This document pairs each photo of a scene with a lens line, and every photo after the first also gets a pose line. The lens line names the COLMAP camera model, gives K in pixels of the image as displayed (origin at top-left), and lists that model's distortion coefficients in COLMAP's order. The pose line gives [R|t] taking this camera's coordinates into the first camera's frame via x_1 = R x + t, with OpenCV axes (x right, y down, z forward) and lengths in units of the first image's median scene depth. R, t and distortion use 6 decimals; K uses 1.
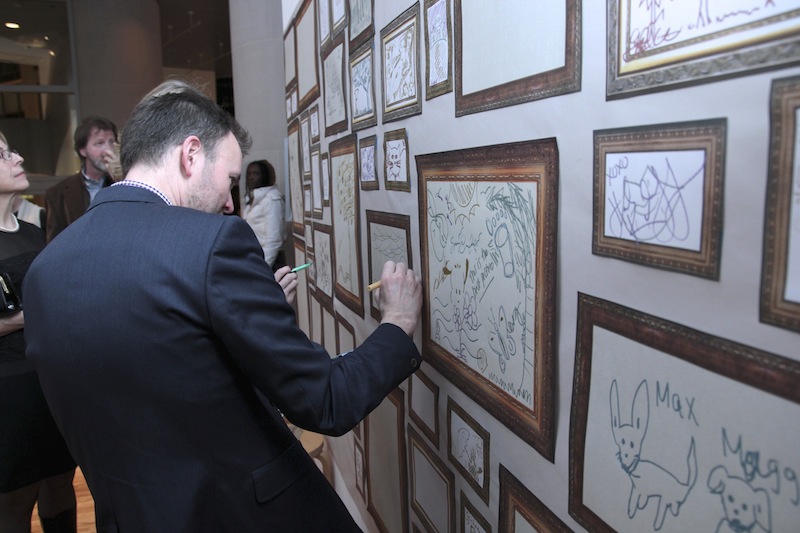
lens RADIAL K [[623.5, 0, 400.0], [0, 623.5, 266.5], [0, 0, 1]] dist [-0.114050, 0.060198]
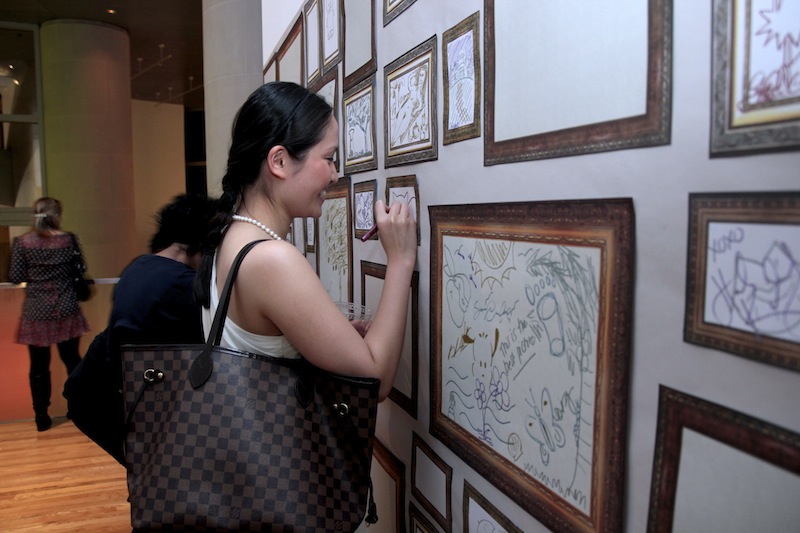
lens RADIAL K [[623.5, 0, 400.0], [0, 623.5, 266.5], [0, 0, 1]] dist [-0.114050, 0.060198]
pose [[0.998412, 0.012230, 0.054999, -0.085158], [-0.009011, 0.998252, -0.058402, -0.052363], [-0.055617, 0.057813, 0.996777, 0.155404]]
